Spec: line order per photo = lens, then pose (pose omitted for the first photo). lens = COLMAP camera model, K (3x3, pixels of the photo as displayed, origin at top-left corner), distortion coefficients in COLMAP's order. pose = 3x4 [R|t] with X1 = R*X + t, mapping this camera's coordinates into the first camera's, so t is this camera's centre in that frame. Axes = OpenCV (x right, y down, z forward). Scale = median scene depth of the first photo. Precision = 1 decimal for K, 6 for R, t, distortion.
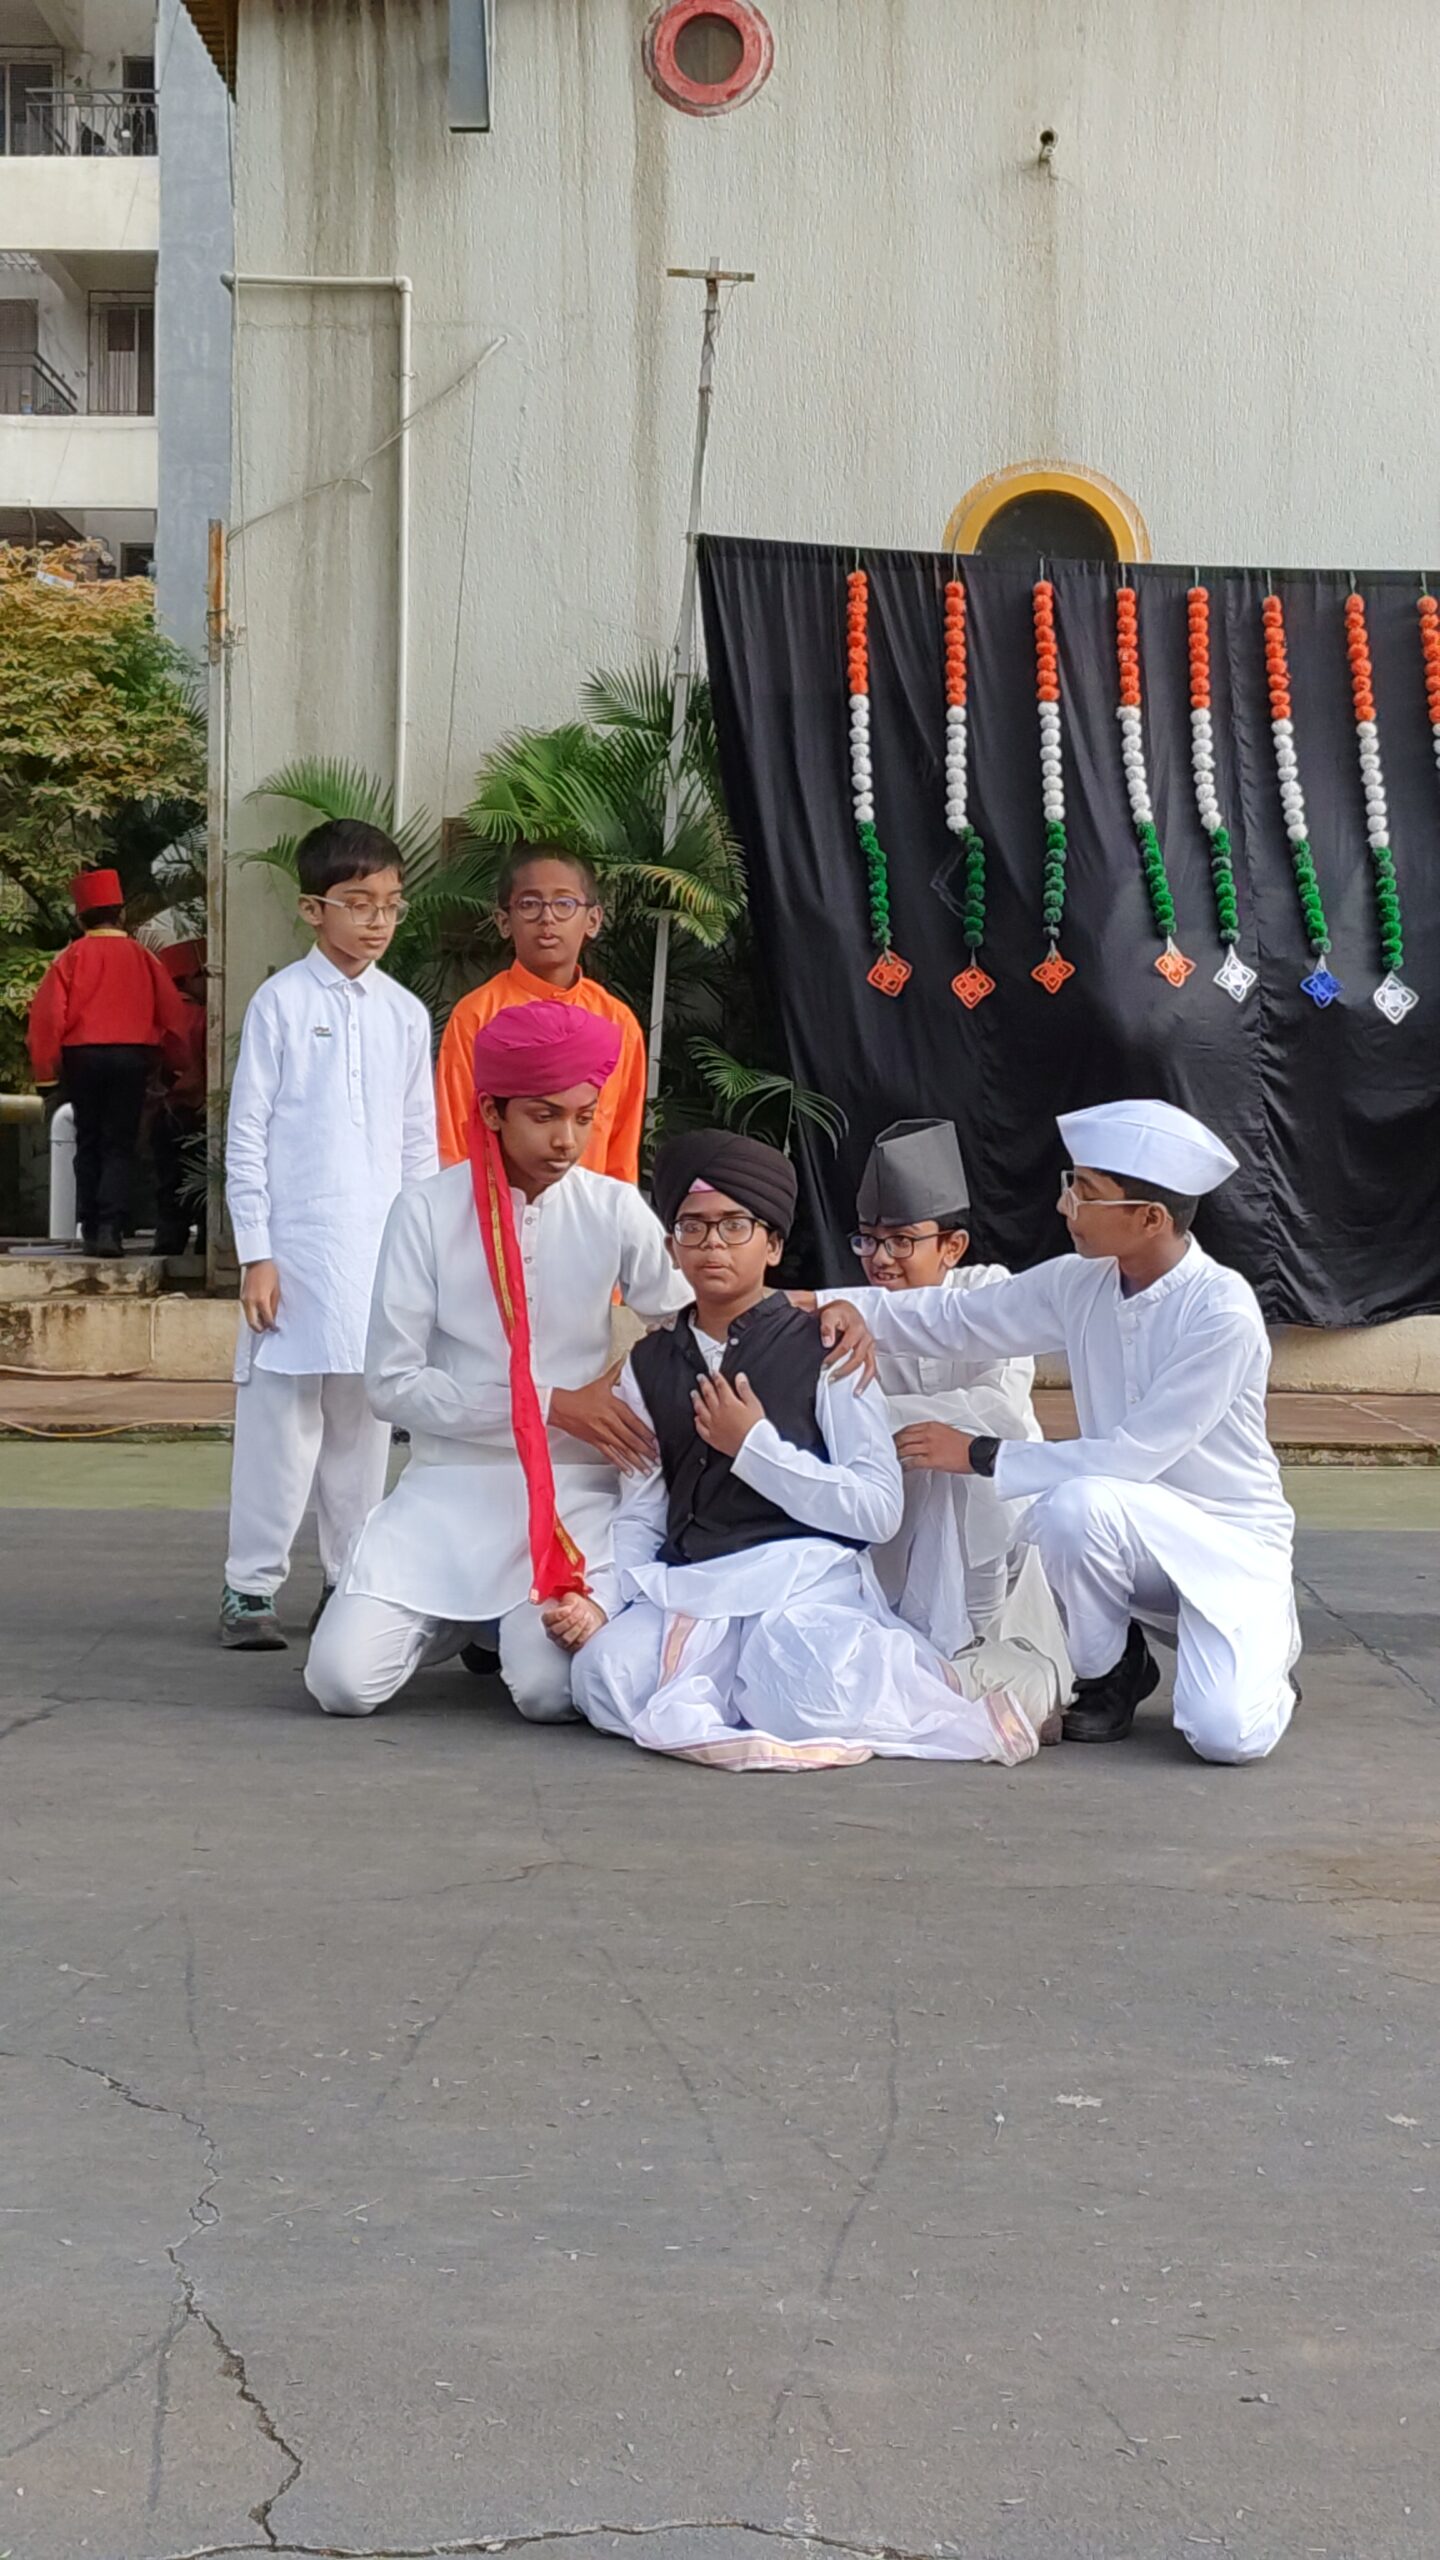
lens RADIAL K [[3595.5, 0, 707.7], [0, 3595.5, 1233.7], [0, 0, 1]] dist [0.006494, 0.000000]
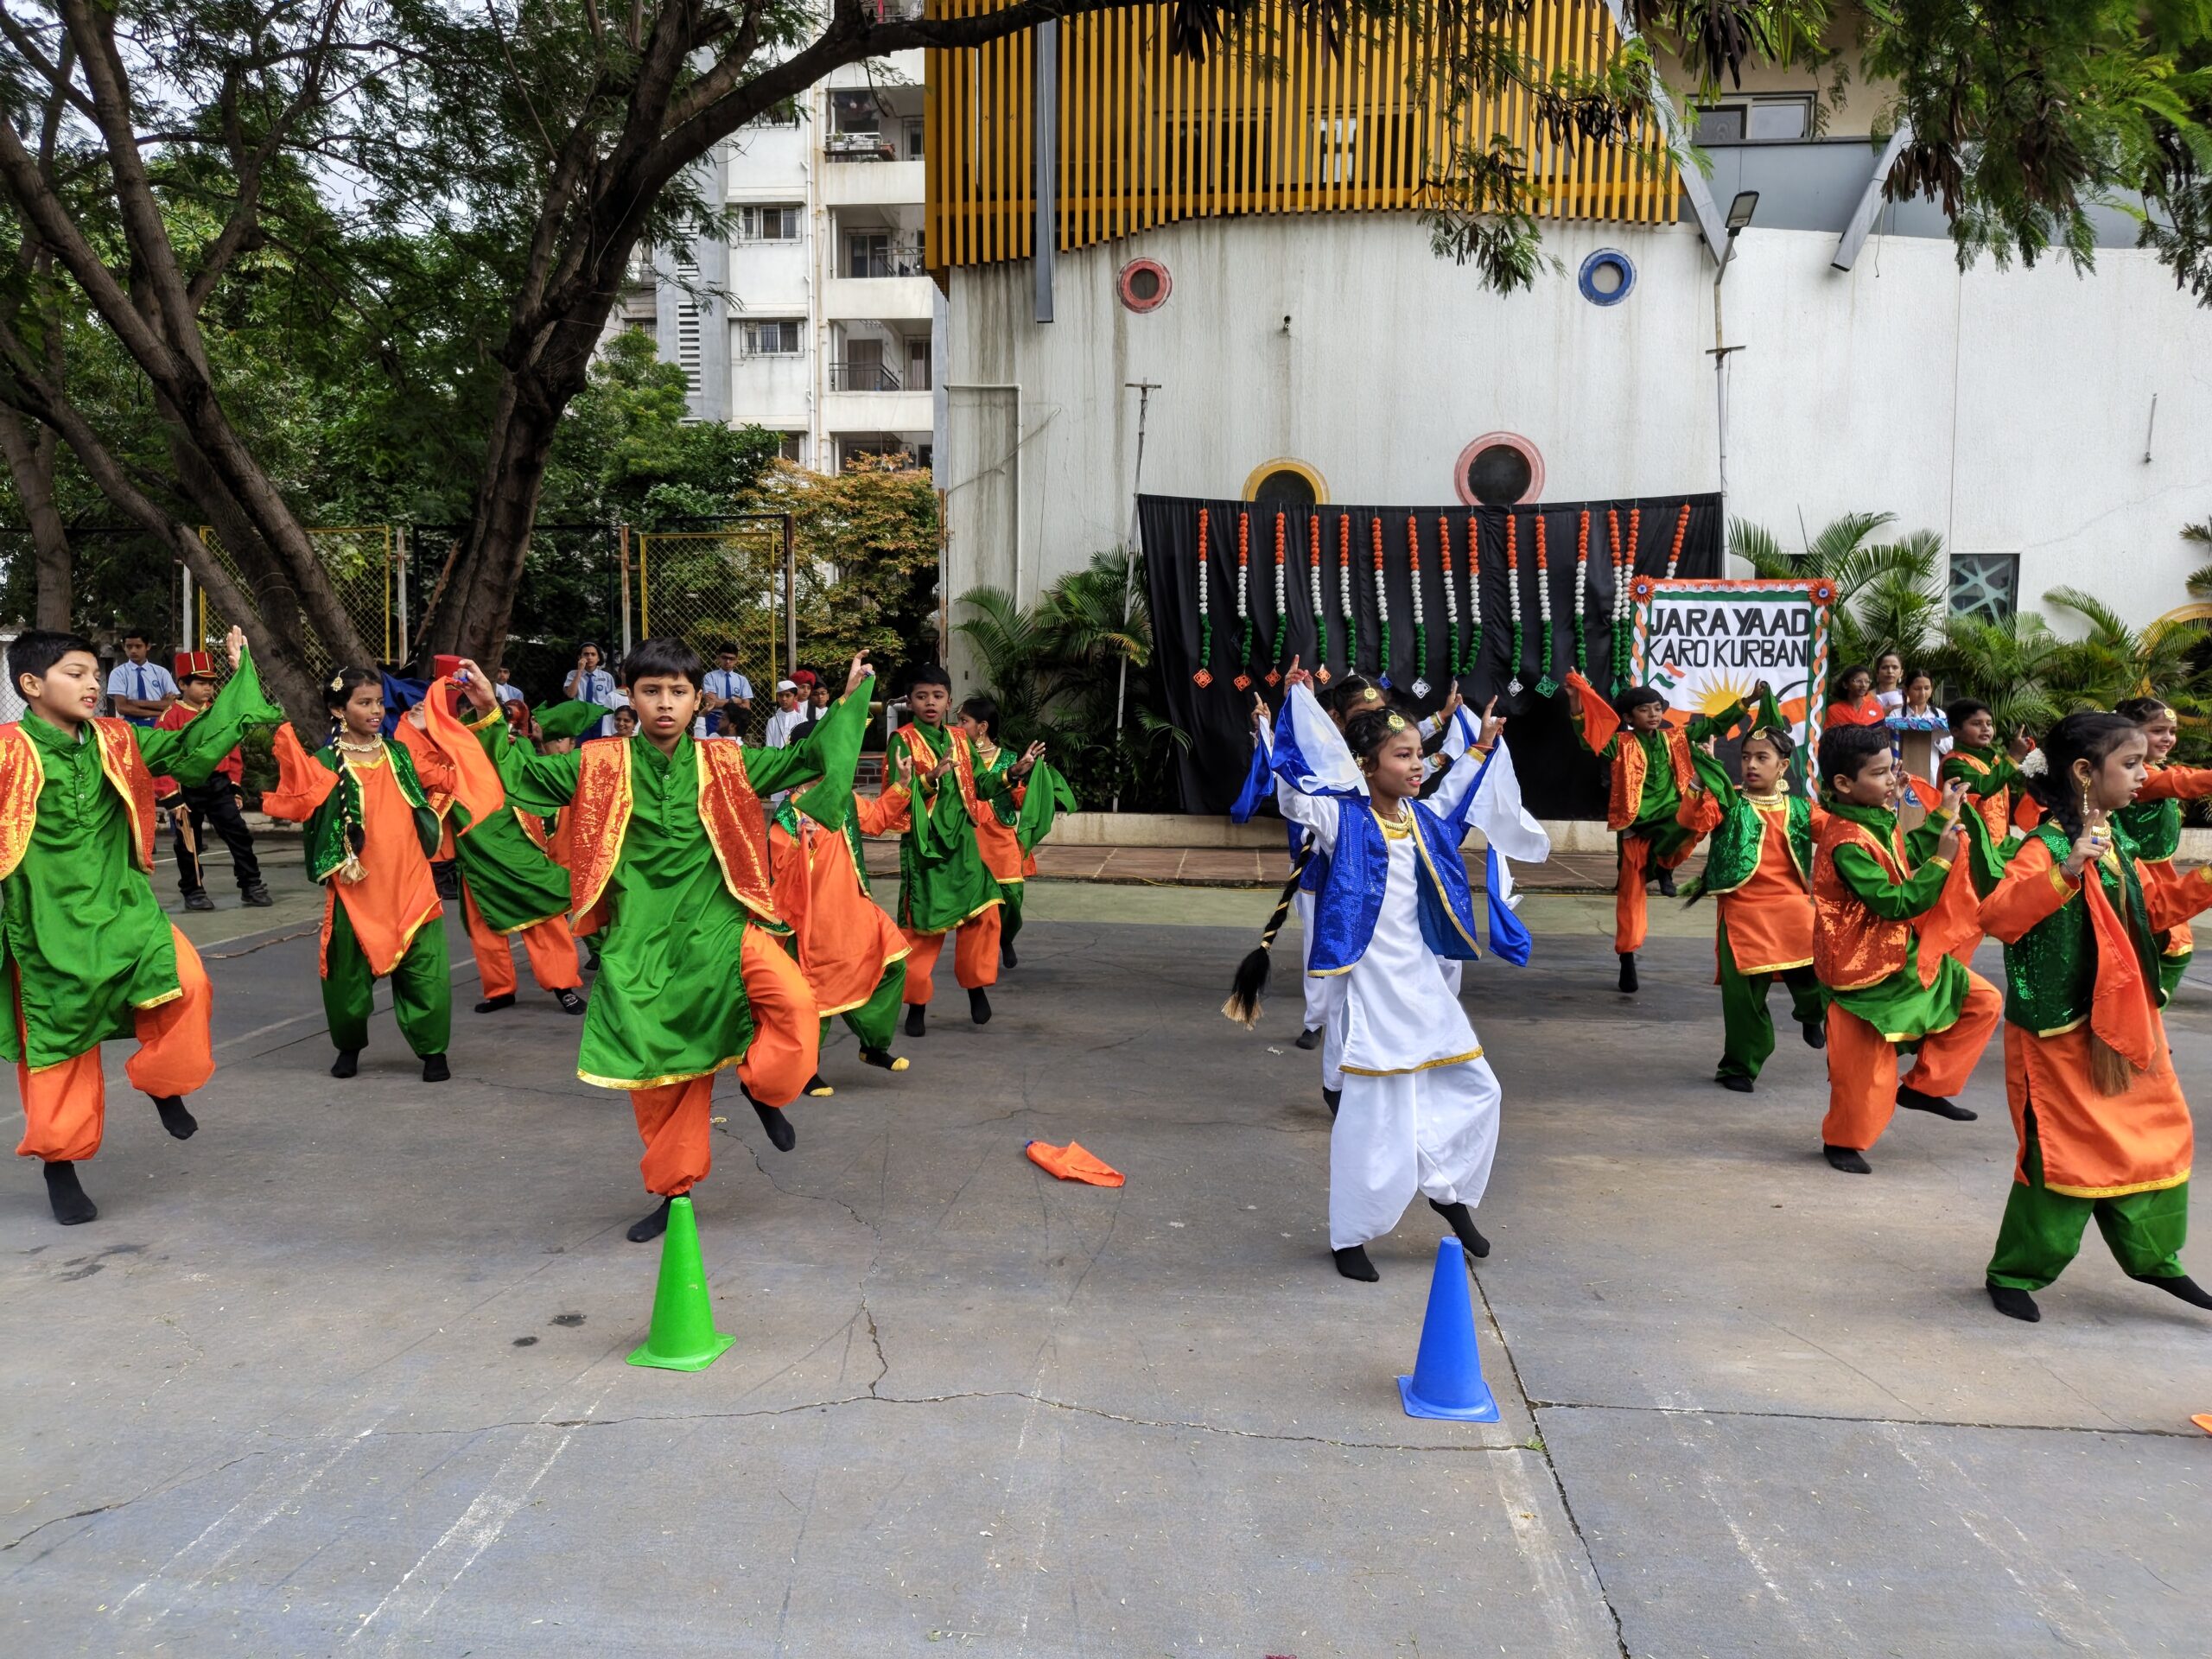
lens RADIAL K [[1545.4, 0, 1058.5], [0, 1545.4, 842.1], [0, 0, 1]] dist [0.041022, -0.035503]
pose [[0.996972, 0.003695, -0.077672, 0.025411], [0.002336, 0.996996, 0.077422, -0.041075], [0.077725, -0.077369, 0.993968, -0.059009]]
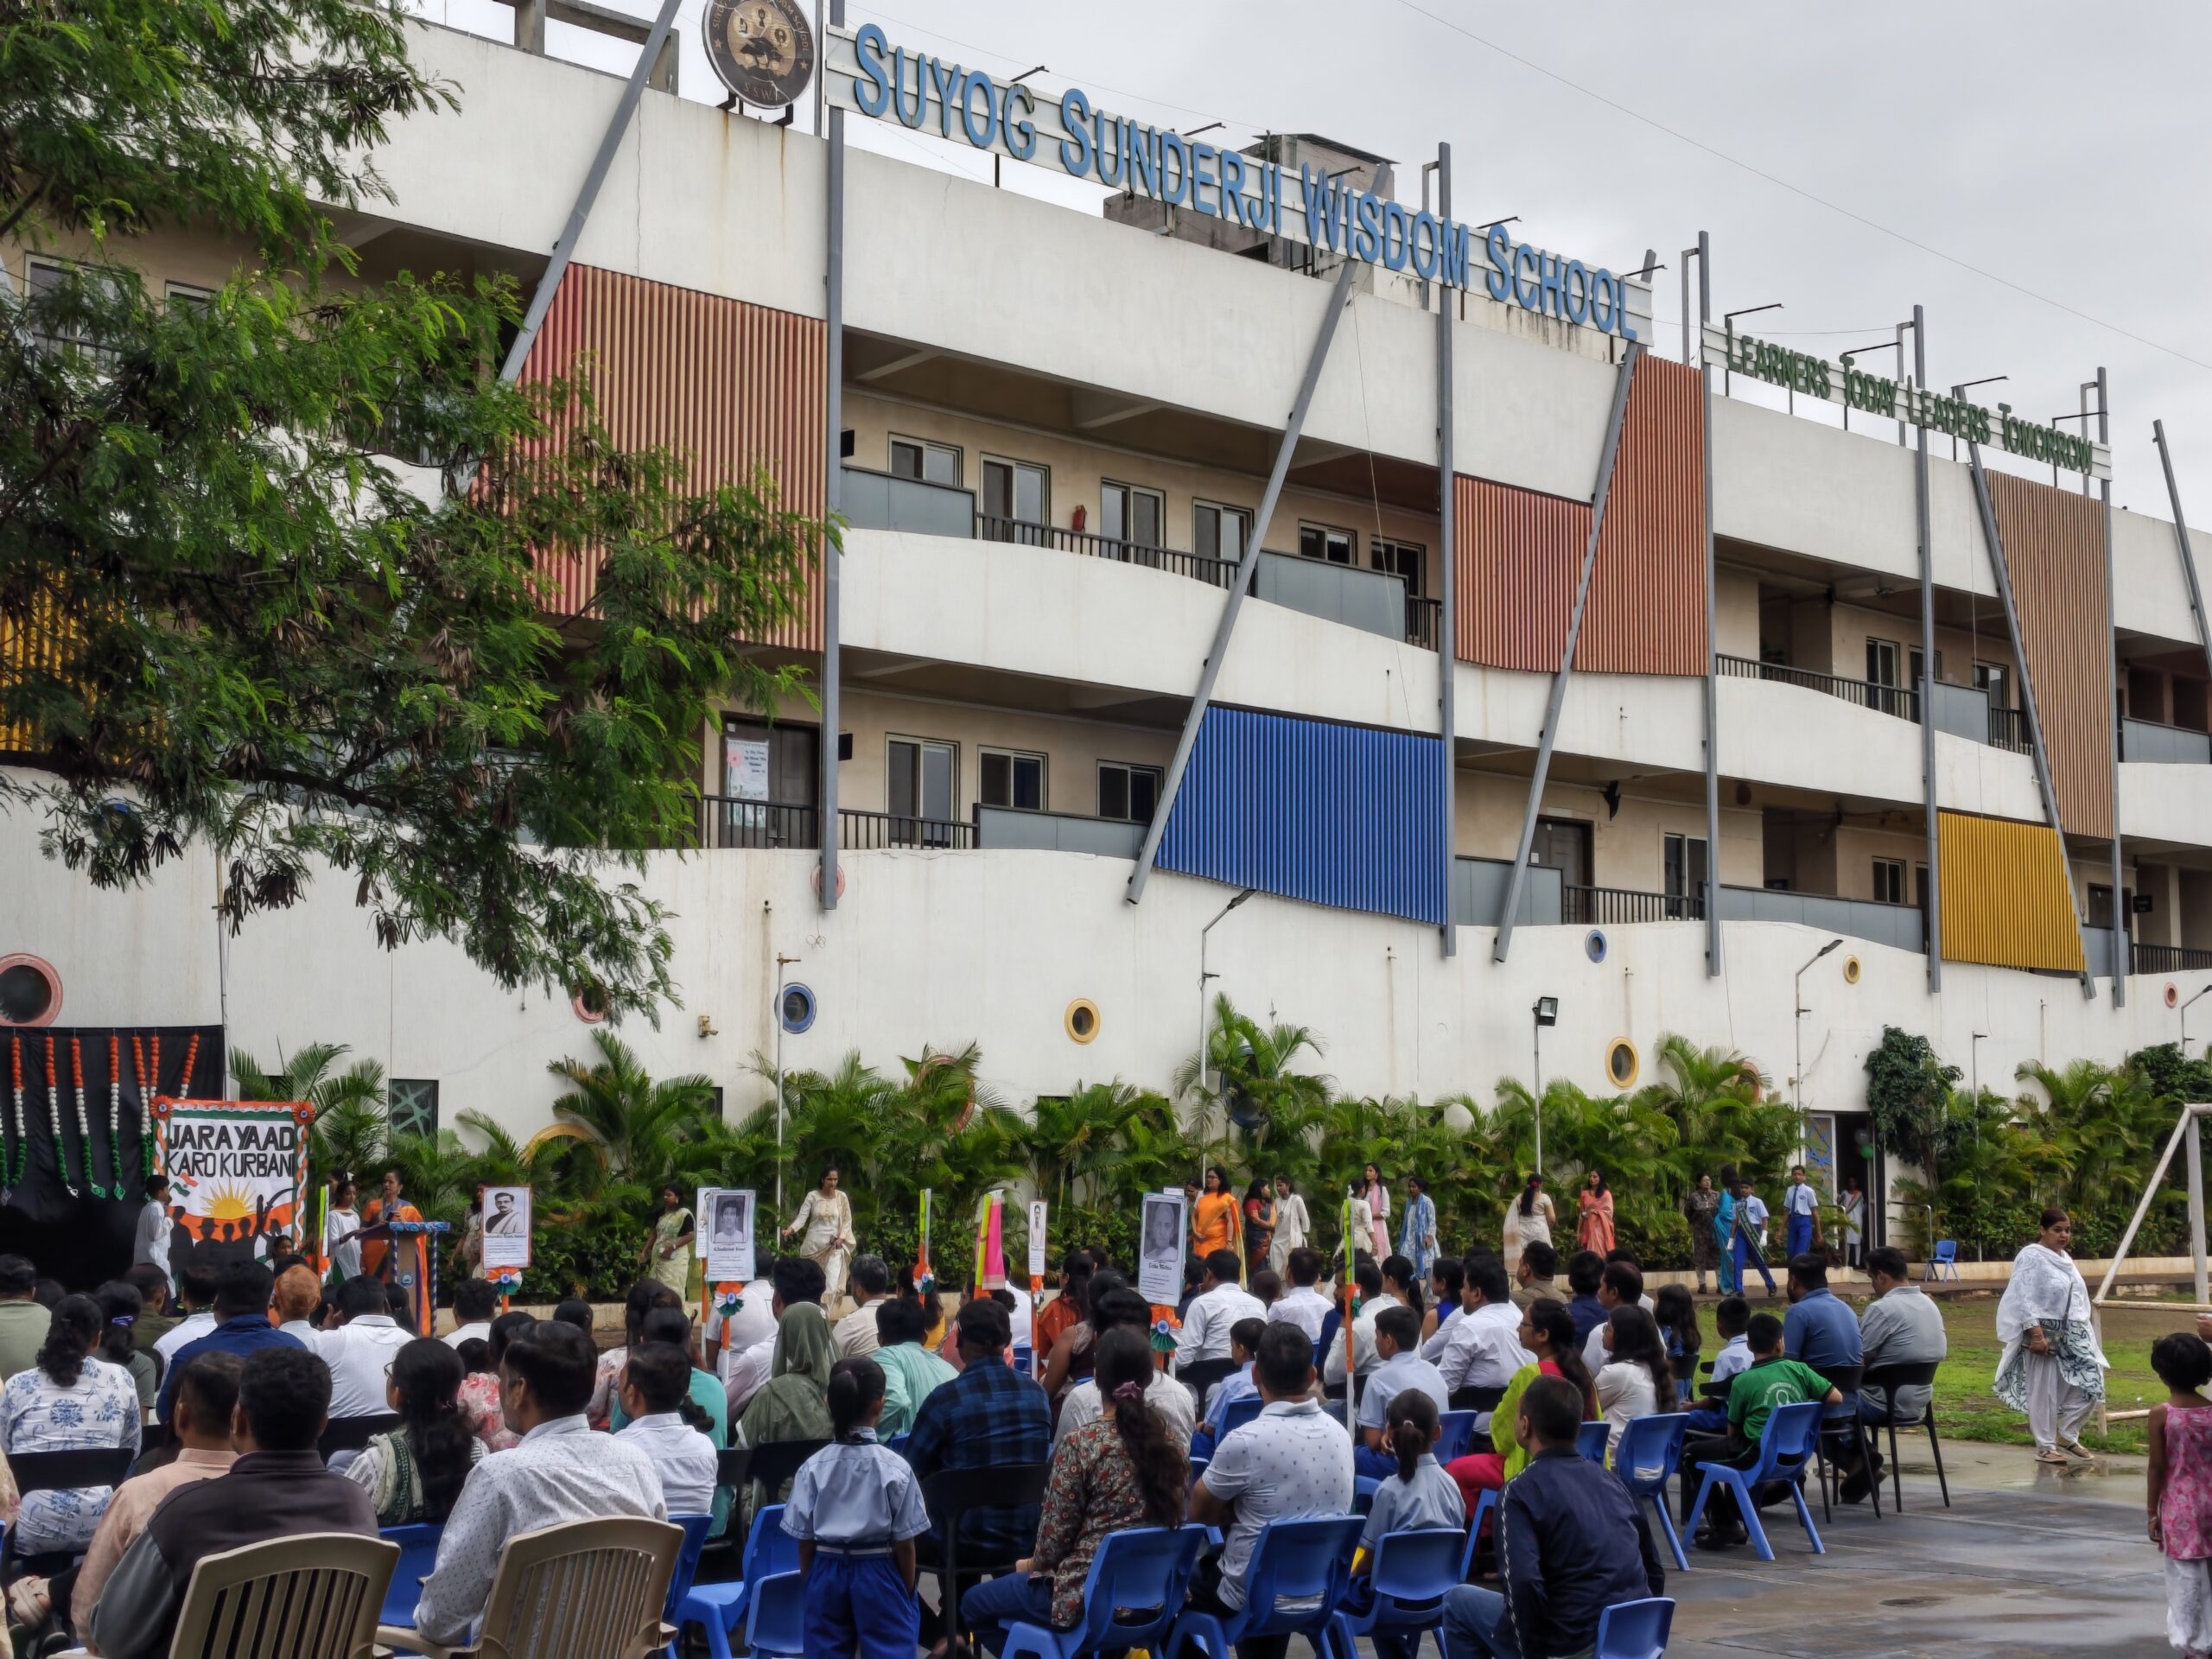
lens RADIAL K [[3097.2, 0, 1149.4], [0, 3097.2, 866.9], [0, 0, 1]] dist [0.009327, 0.000000]
pose [[0.724356, 0.061088, 0.686714, -0.702321], [0.013981, 0.994560, -0.103219, -0.056623], [-0.689284, 0.084368, 0.719562, -1.129493]]
